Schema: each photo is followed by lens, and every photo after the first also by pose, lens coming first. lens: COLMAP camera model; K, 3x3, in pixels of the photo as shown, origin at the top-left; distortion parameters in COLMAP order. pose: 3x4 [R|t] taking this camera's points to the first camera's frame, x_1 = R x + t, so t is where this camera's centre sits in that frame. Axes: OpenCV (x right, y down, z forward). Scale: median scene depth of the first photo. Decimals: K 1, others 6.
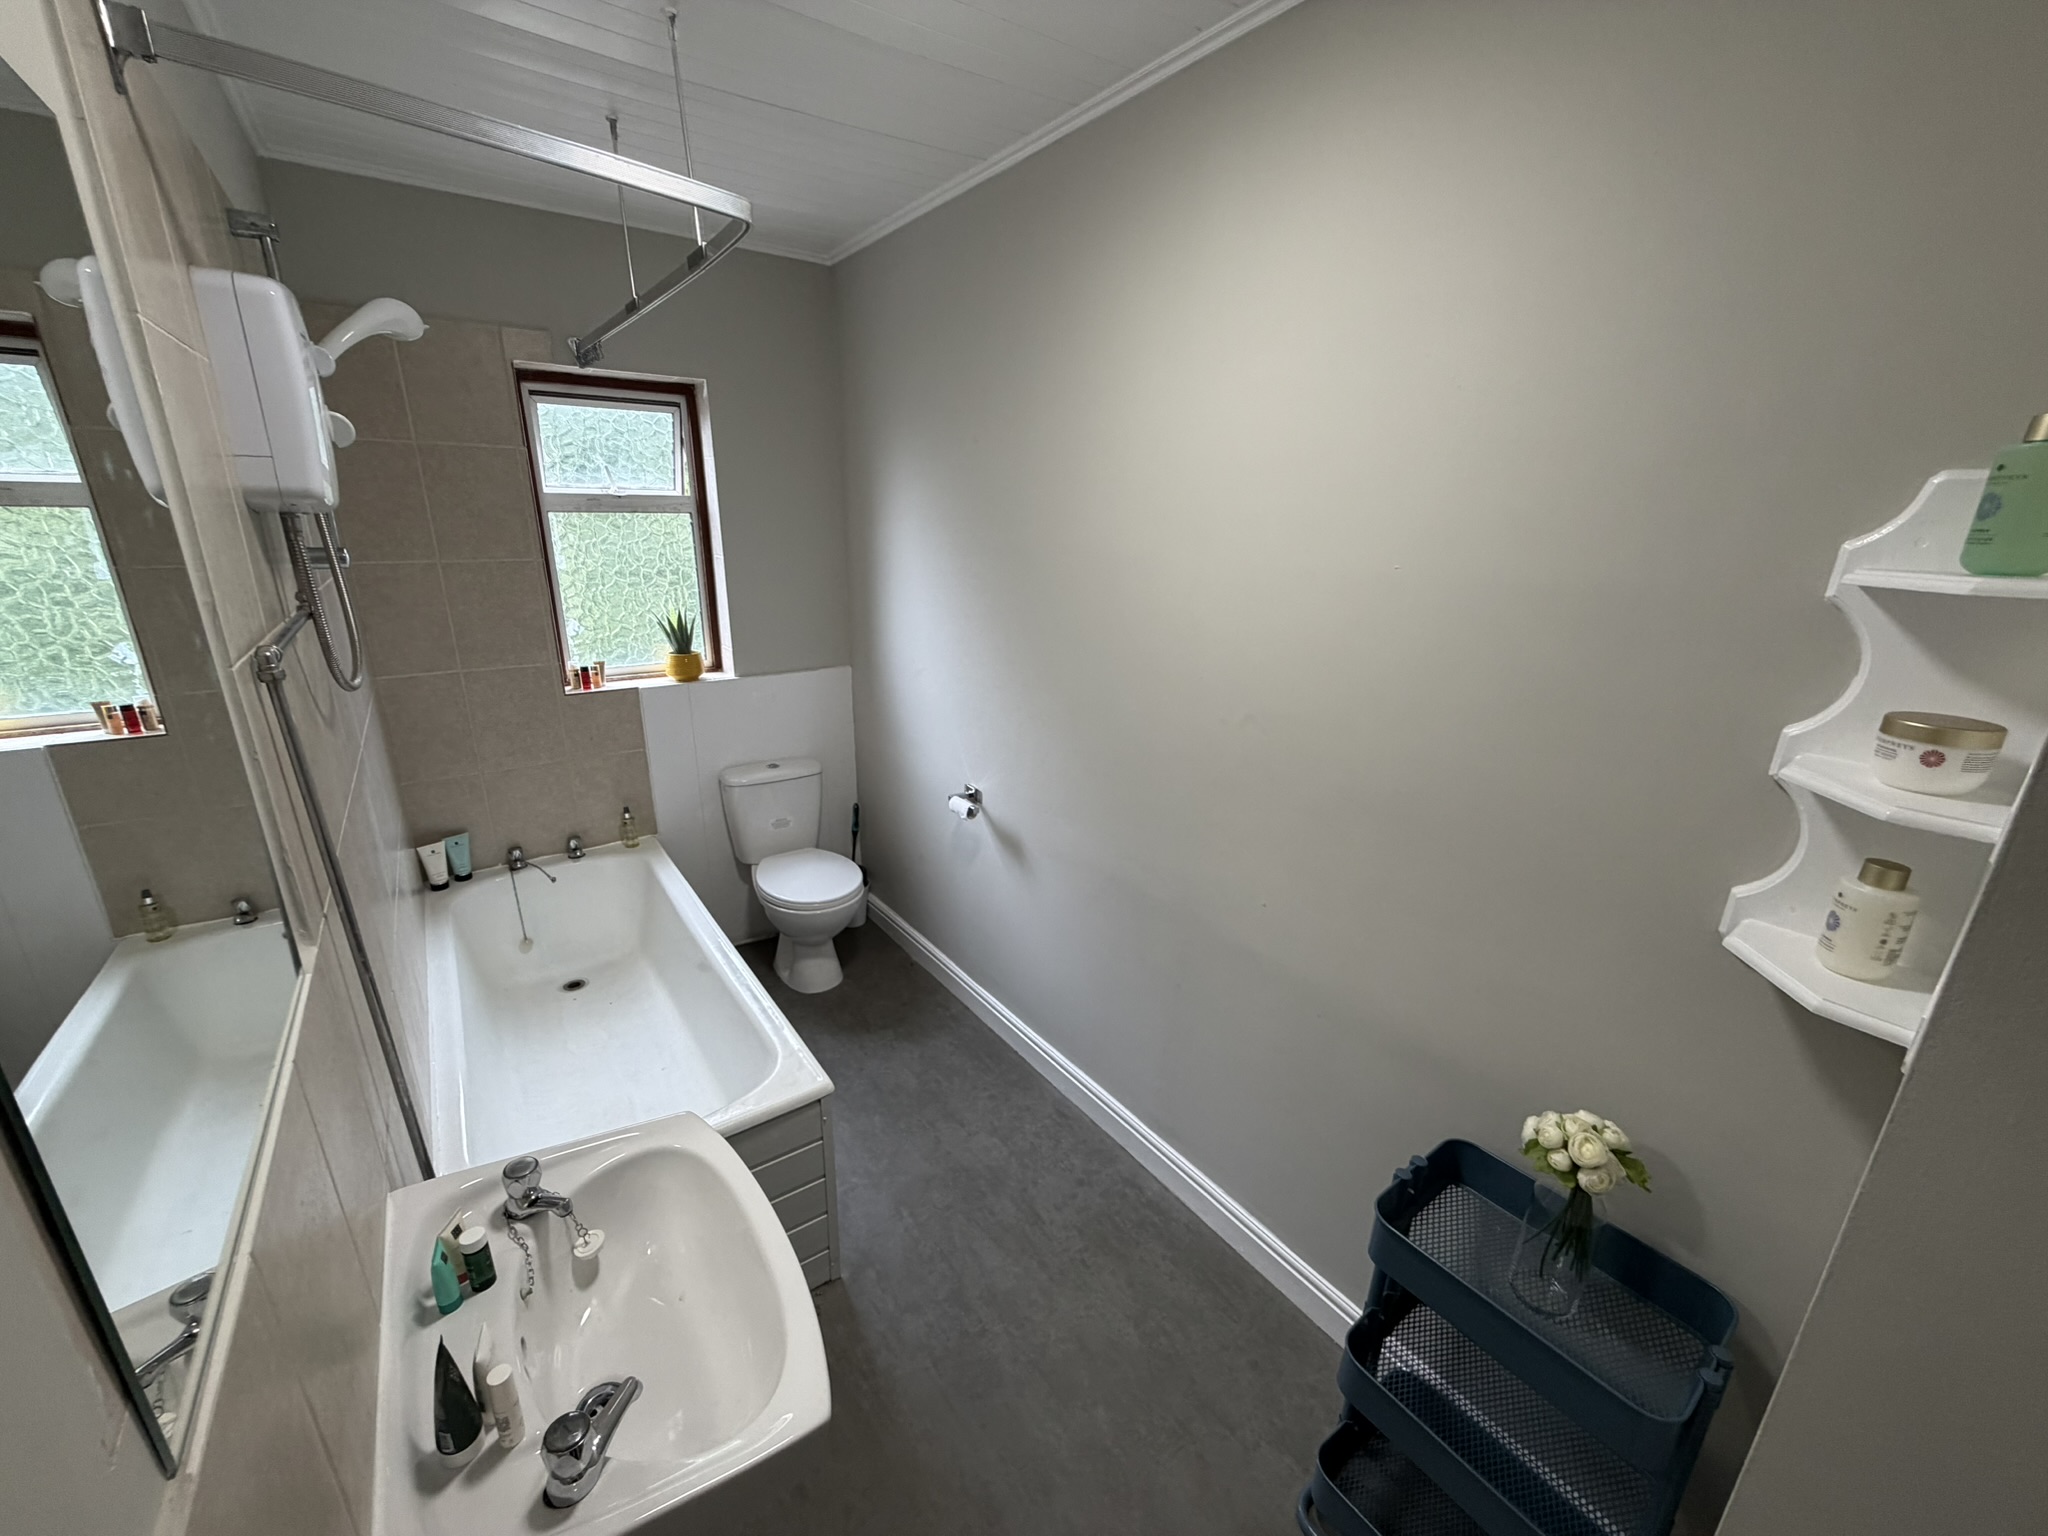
lens RADIAL K [[814.2, 0, 1022.2], [0, 814.2, 770.9], [0, 0, 1]] dist [0.000154, 0.000442]
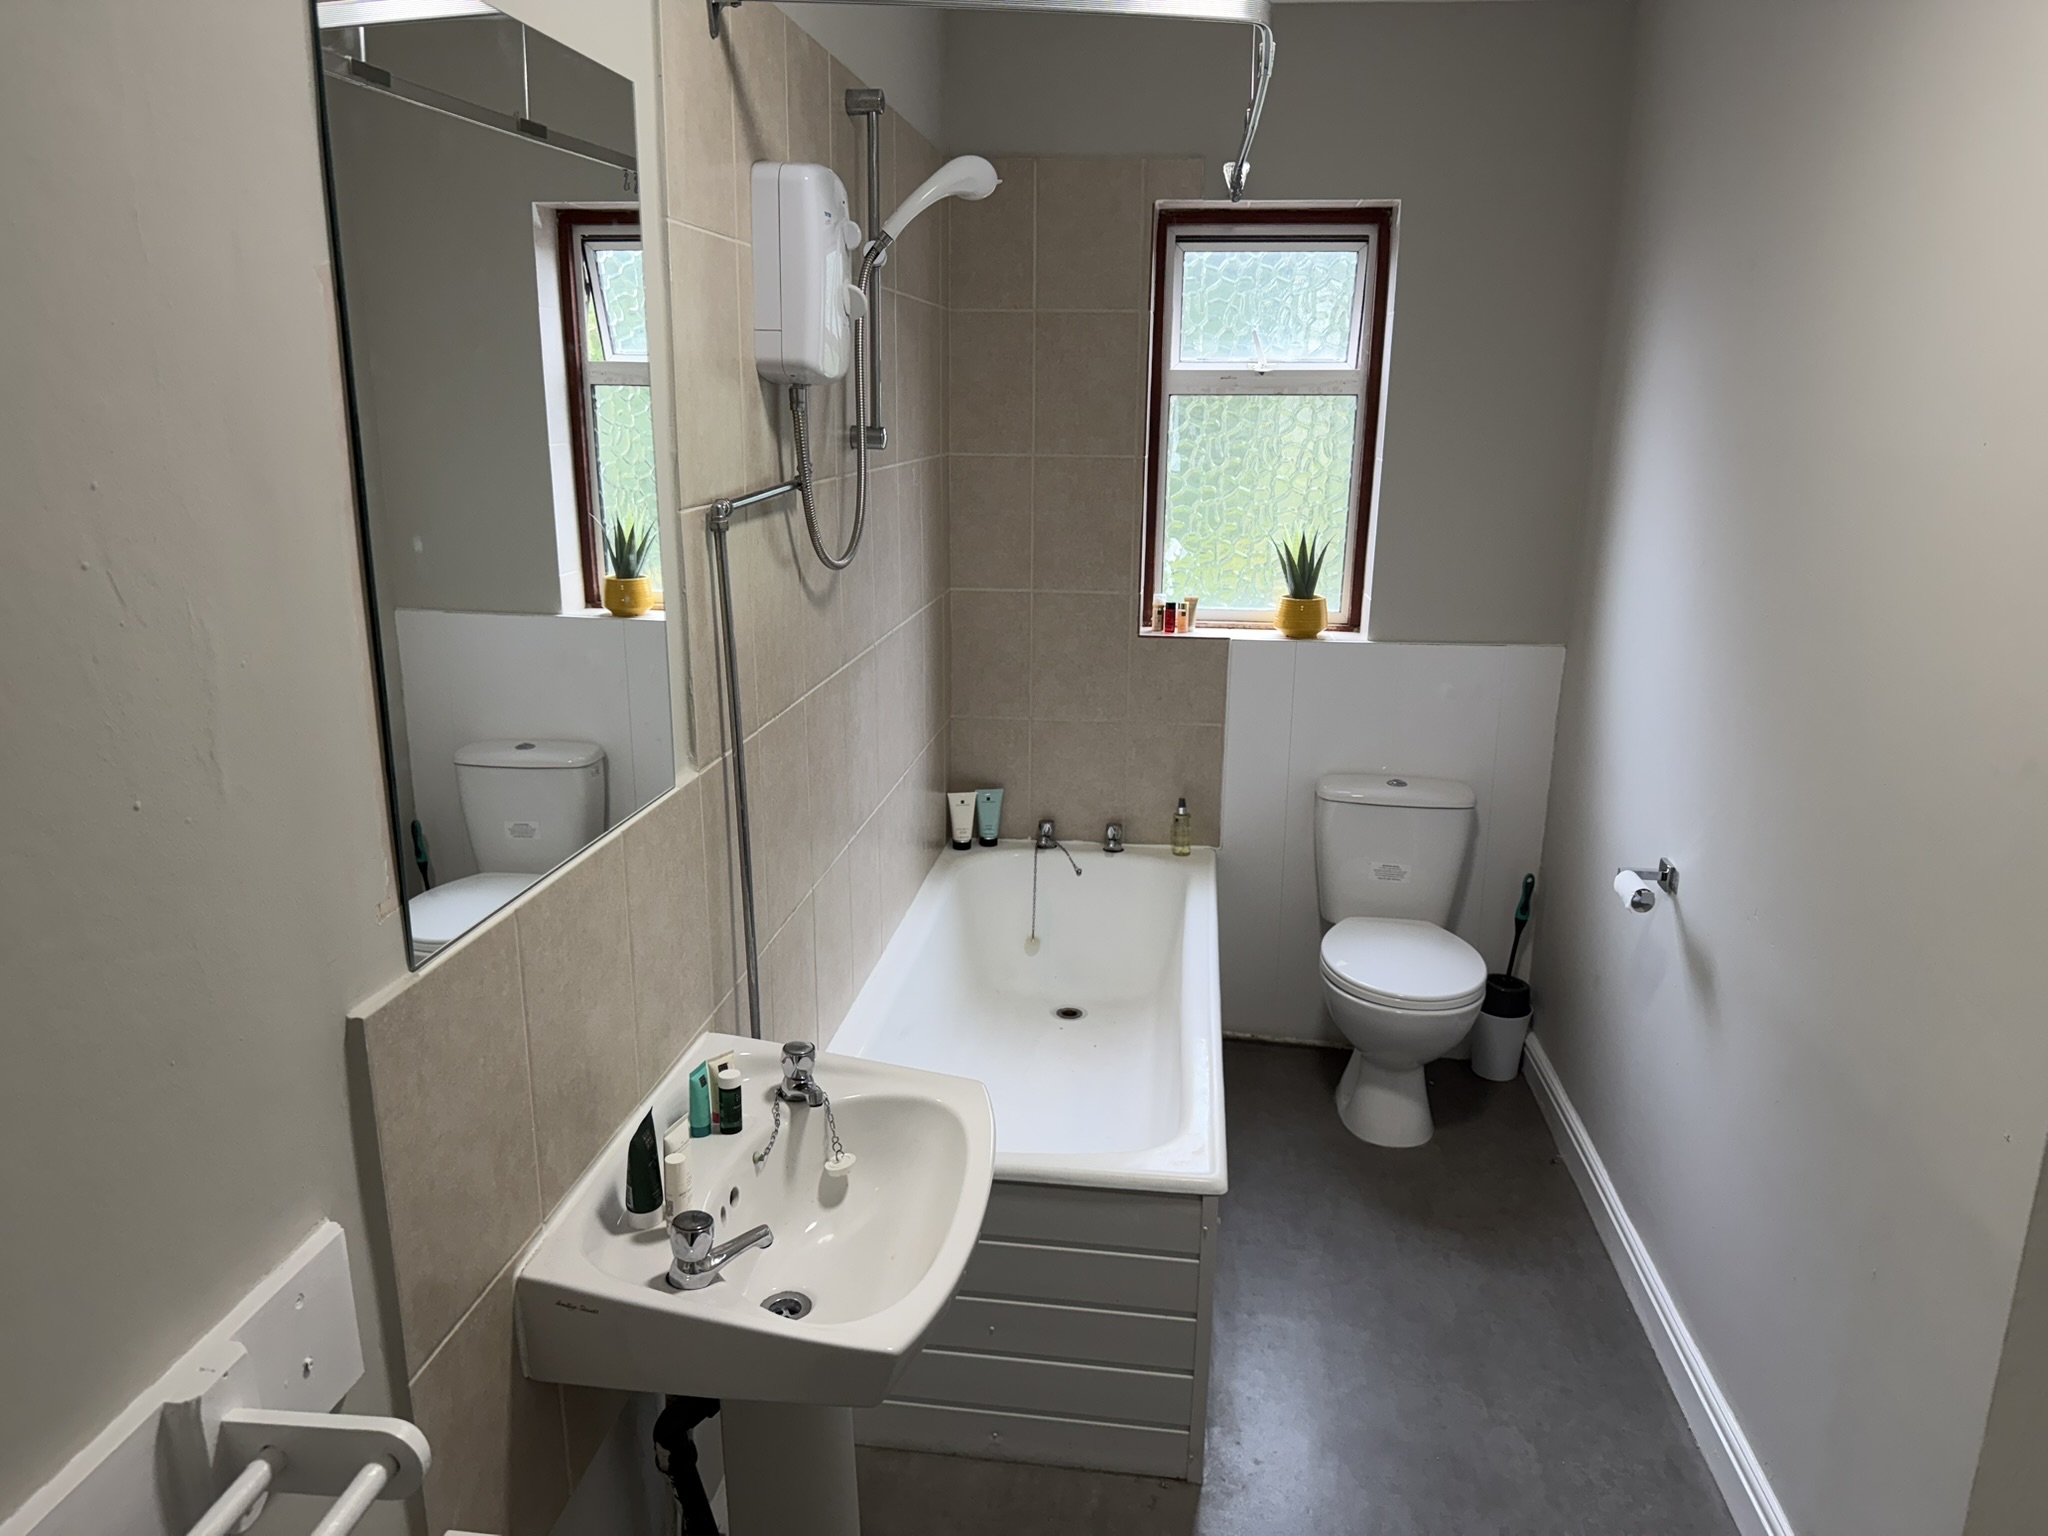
lens RADIAL K [[1420.4, 0, 1018.1], [0, 1420.4, 782.6], [0, 0, 1]] dist [0.059825, -0.009681]
pose [[0.740078, 0.168921, -0.650961, 0.232559], [-0.203291, 0.978851, 0.022885, 0.032285], [0.641059, 0.115398, 0.758766, -0.056805]]
